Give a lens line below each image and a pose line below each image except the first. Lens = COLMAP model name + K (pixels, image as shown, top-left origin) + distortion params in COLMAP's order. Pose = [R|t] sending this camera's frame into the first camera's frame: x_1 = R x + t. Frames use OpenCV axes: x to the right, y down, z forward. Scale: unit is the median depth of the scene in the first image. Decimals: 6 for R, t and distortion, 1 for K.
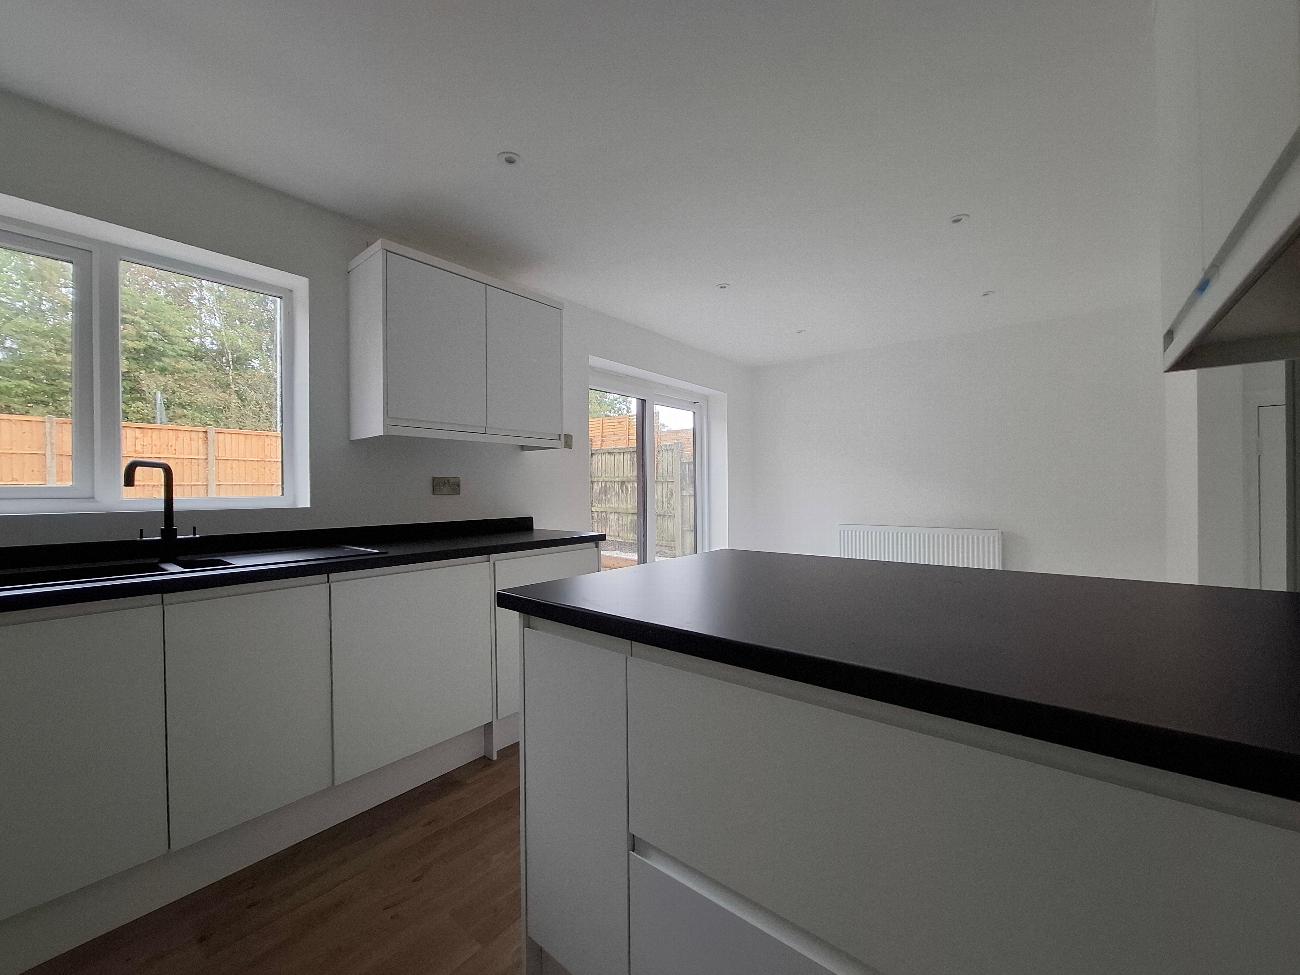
lens RADIAL K [[518.1, 0, 651.2], [0, 518.1, 486.7], [0, 0, 1]] dist [-0.008860, -0.000472]
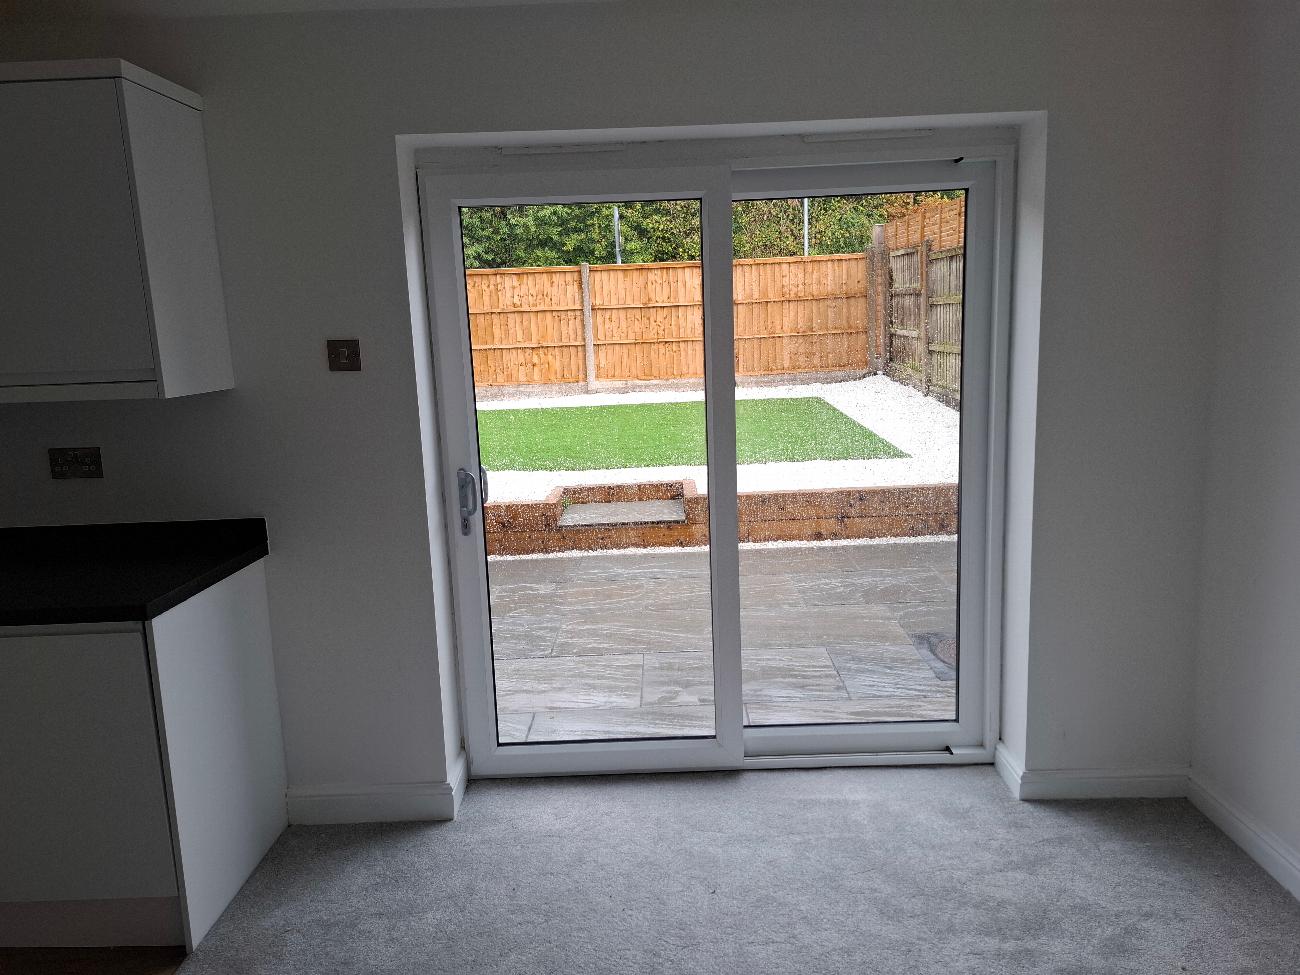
lens RADIAL K [[900.8, 0, 651.4], [0, 900.8, 482.6], [0, 0, 1]] dist [0.036951, -0.003859]
pose [[0.626057, 0.117290, -0.770906, 0.421289], [0.037709, 0.982912, 0.180170, -0.075177], [0.778865, -0.141867, 0.610936, 0.484222]]
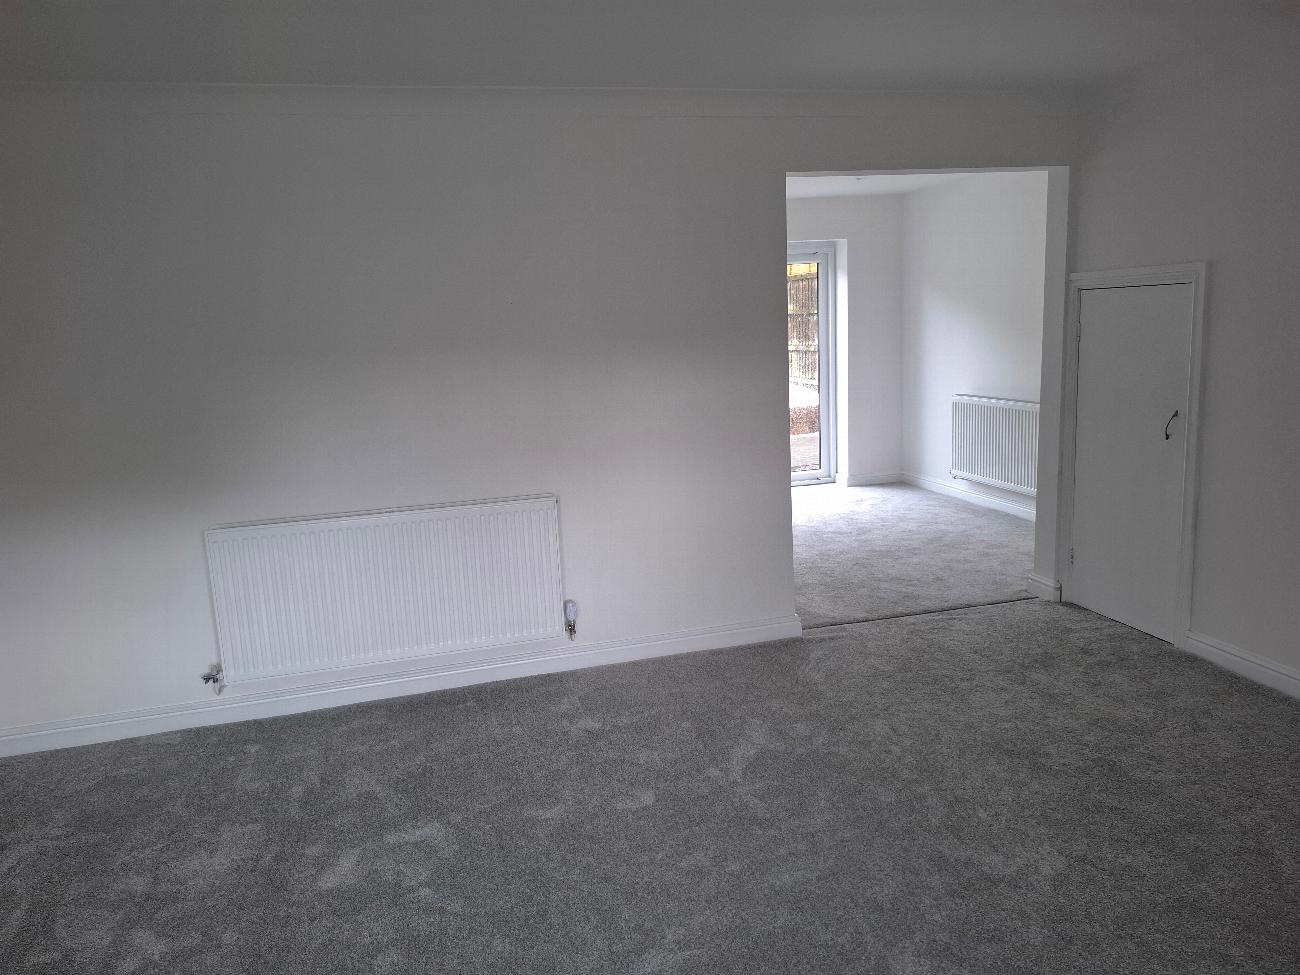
lens RADIAL K [[900.8, 0, 649.6], [0, 900.8, 489.2], [0, 0, 1]] dist [0.036951, -0.003859]
pose [[0.811572, 0.074916, -0.579430, 0.770858], [0.041650, 0.981803, 0.185277, -0.063614], [0.582767, -0.174499, 0.793683, -0.438012]]
